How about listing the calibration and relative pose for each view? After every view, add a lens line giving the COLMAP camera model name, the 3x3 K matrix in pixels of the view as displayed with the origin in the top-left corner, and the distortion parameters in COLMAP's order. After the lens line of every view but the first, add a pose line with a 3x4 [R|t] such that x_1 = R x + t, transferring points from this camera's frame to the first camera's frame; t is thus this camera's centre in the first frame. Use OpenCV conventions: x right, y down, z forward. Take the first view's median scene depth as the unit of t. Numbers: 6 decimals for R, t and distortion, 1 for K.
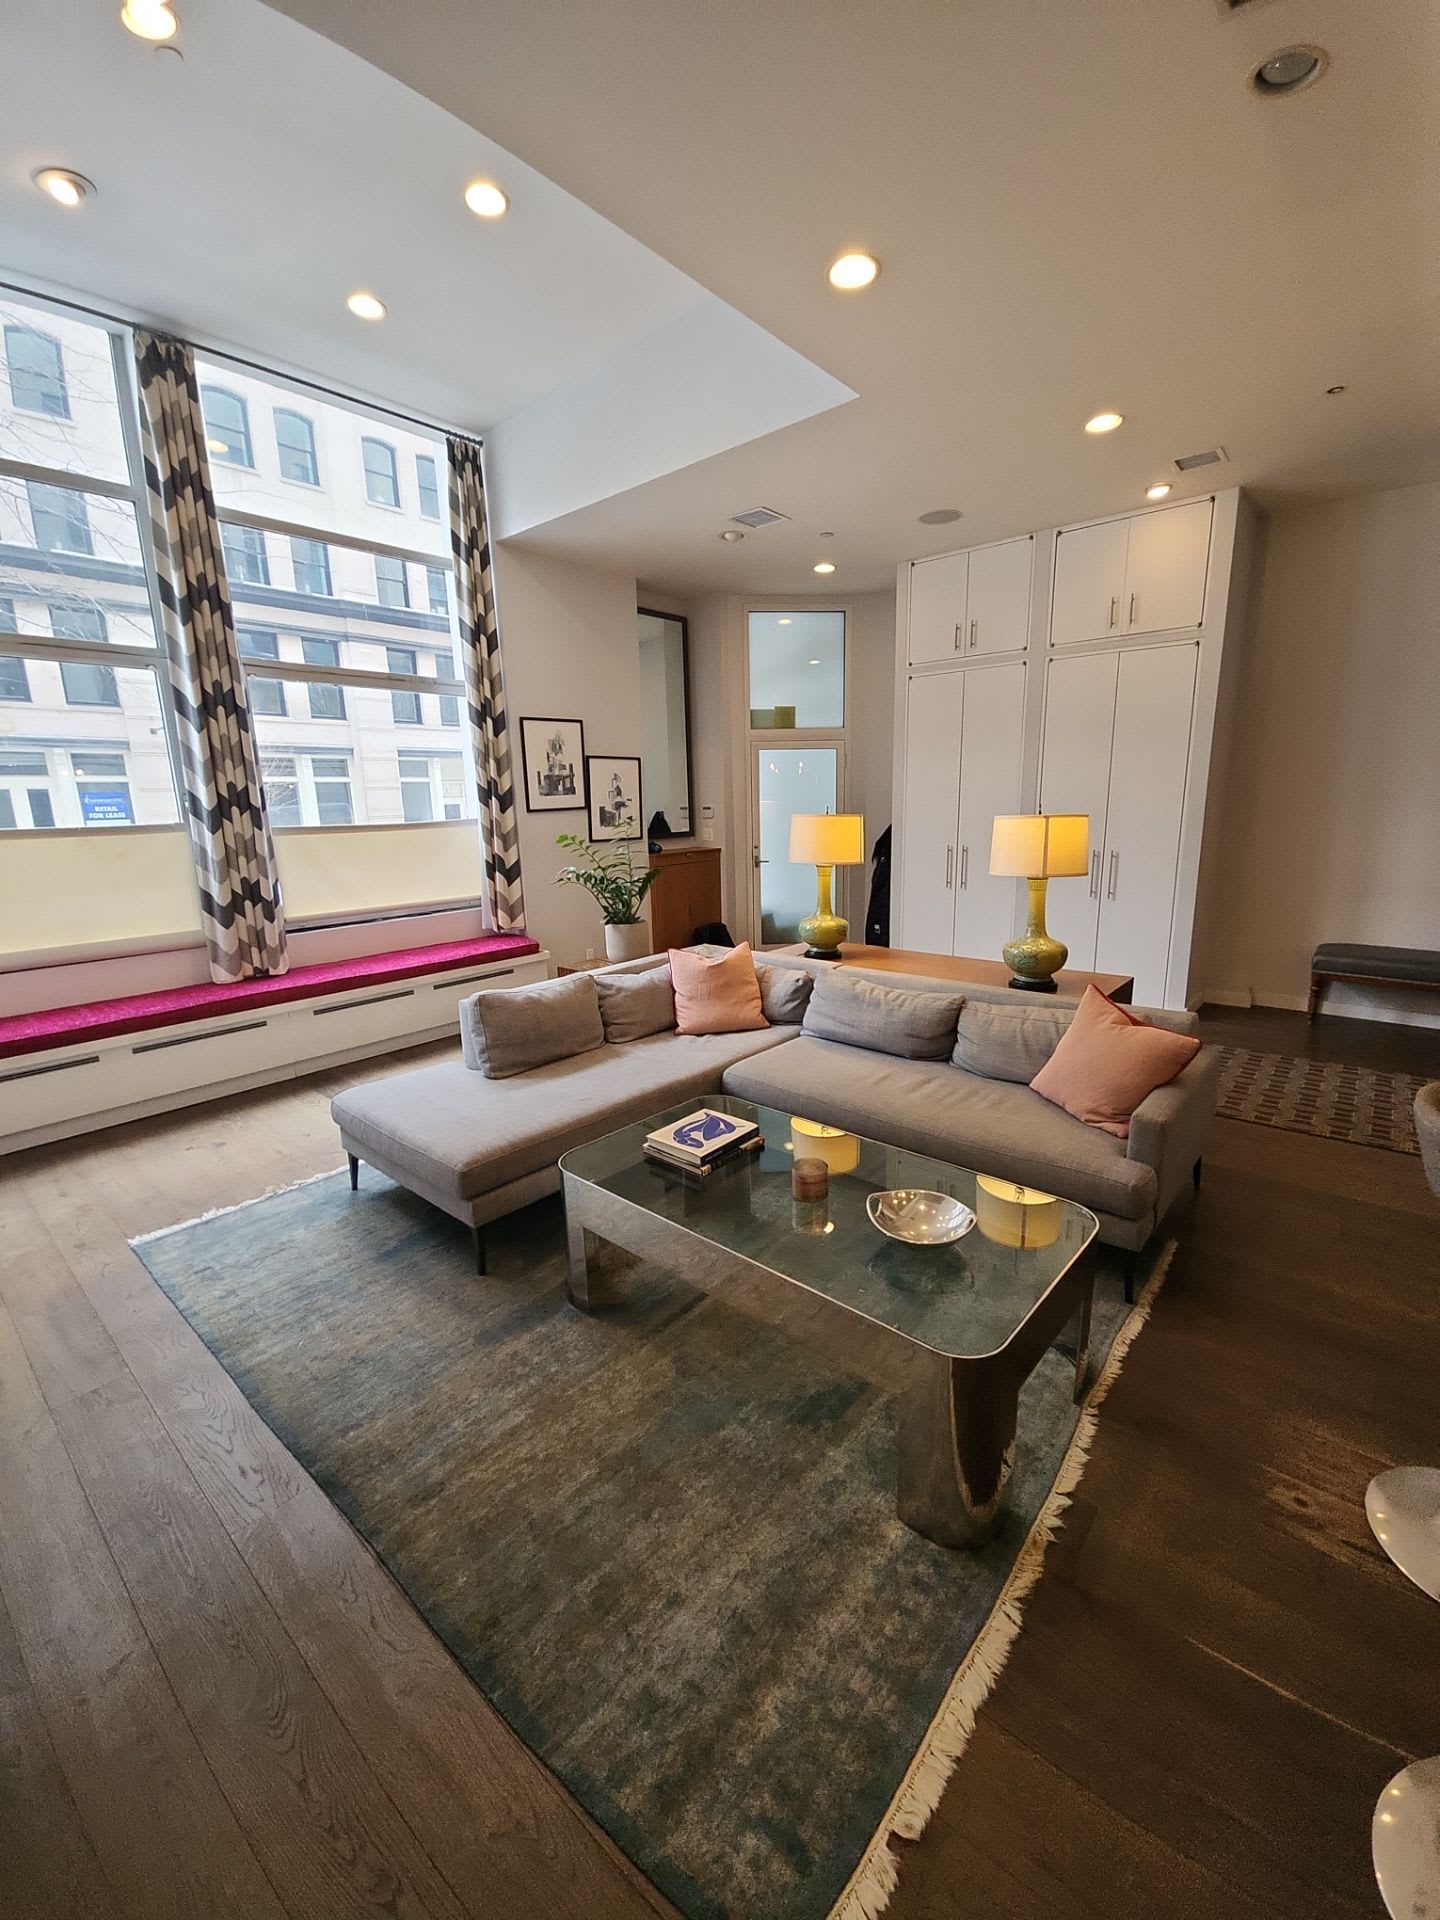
lens RADIAL K [[780.5, 0, 726.9], [0, 780.5, 968.4], [0, 0, 1]] dist [-0.000180, -0.000026]
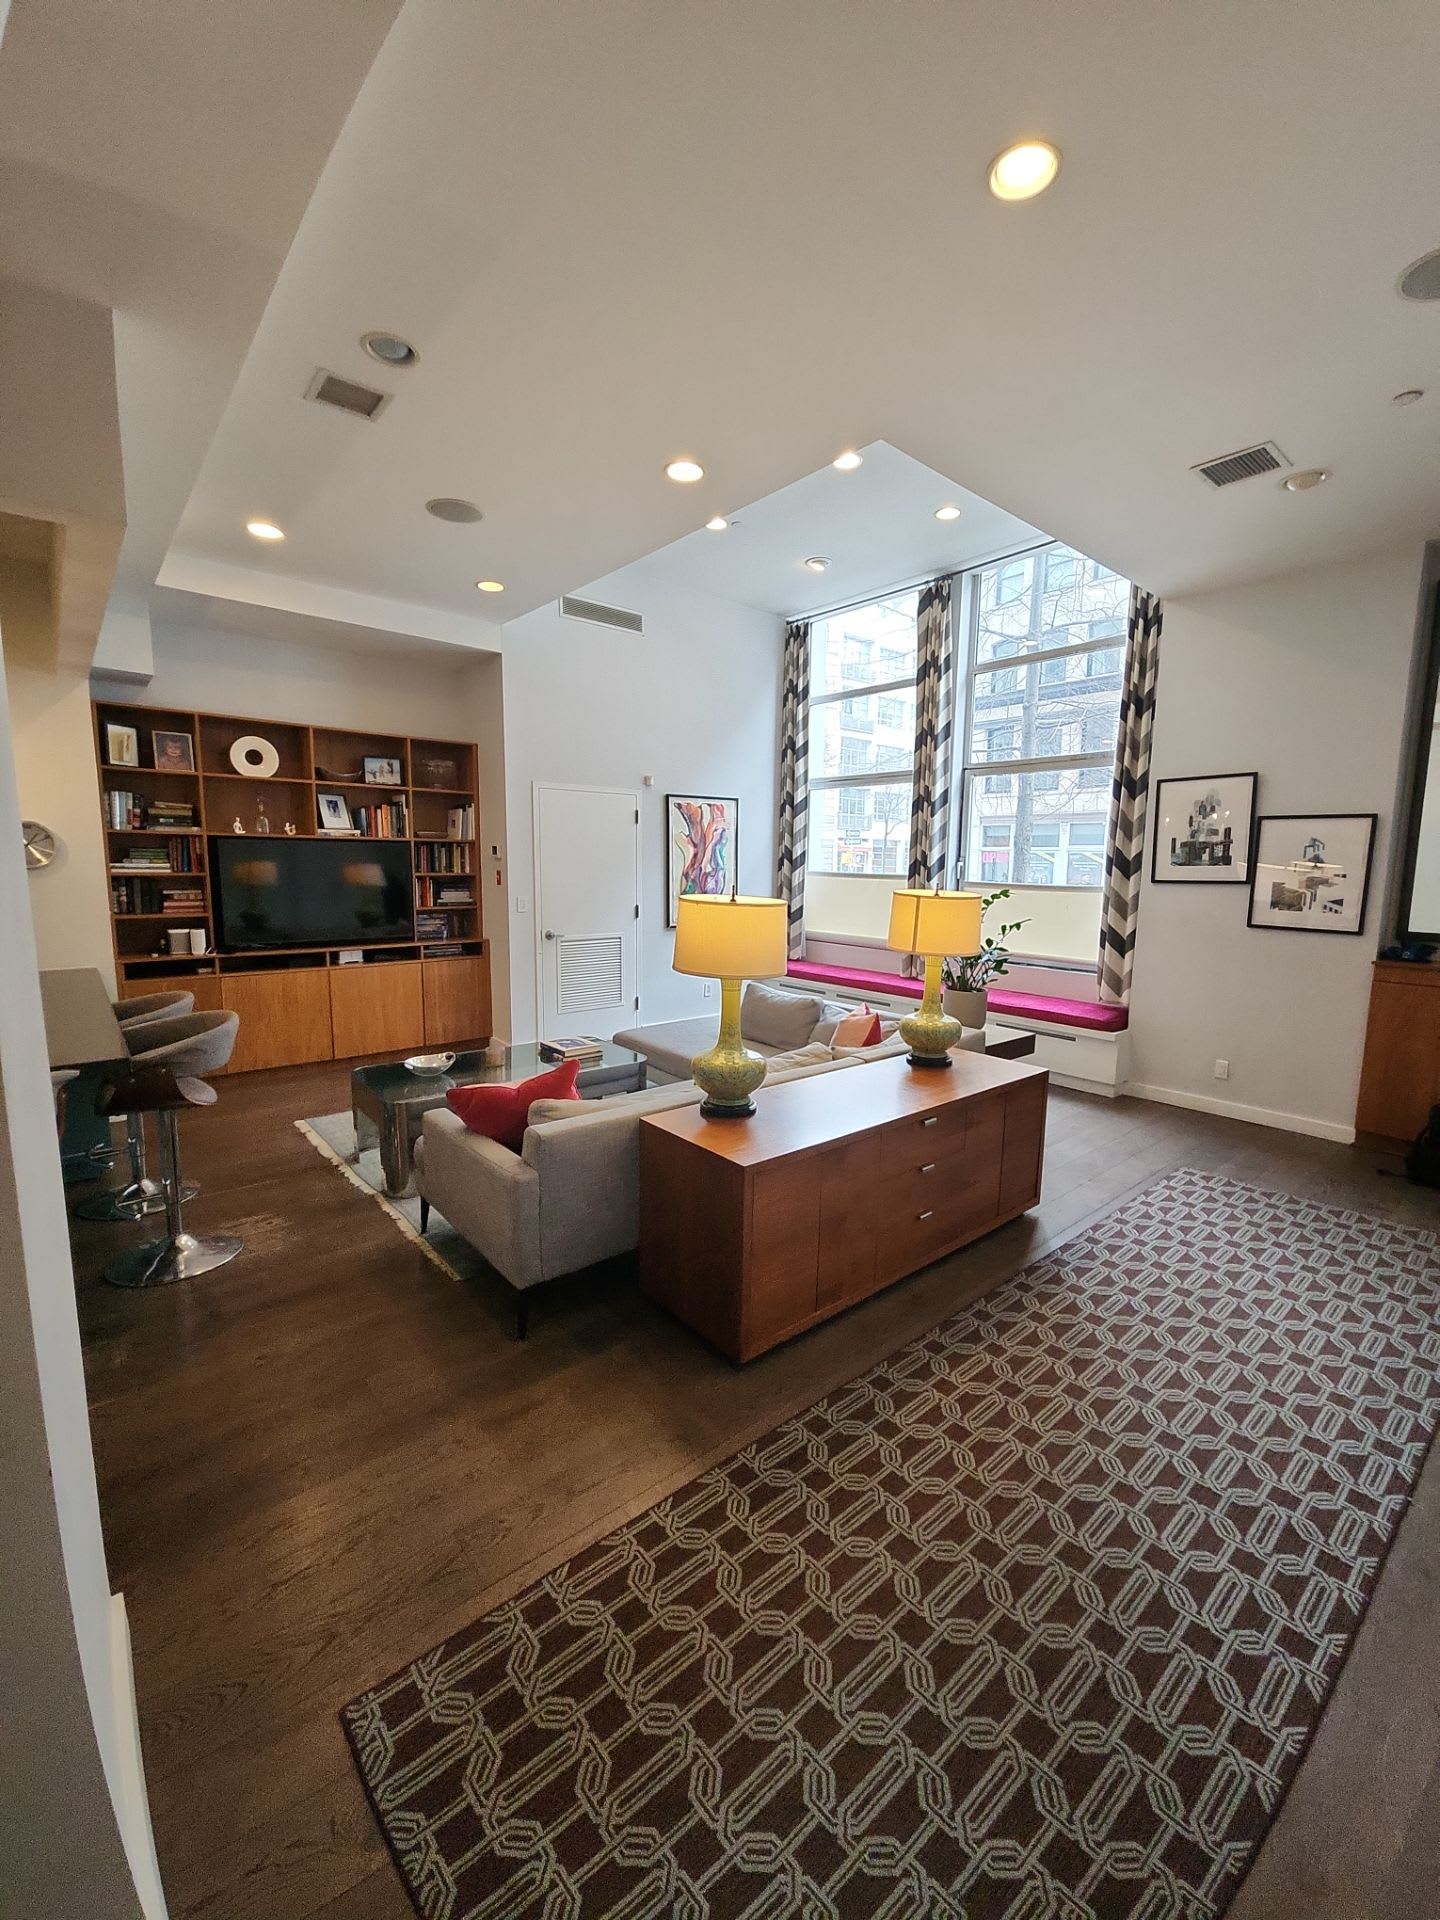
lens RADIAL K [[780.5, 0, 726.9], [0, 780.5, 968.4], [0, 0, 1]] dist [-0.000180, -0.000026]
pose [[-0.151969, 0.152007, -0.976627, 0.709301], [-0.225862, 0.956617, 0.184038, -0.159430], [0.962233, 0.248551, -0.111043, 0.647189]]
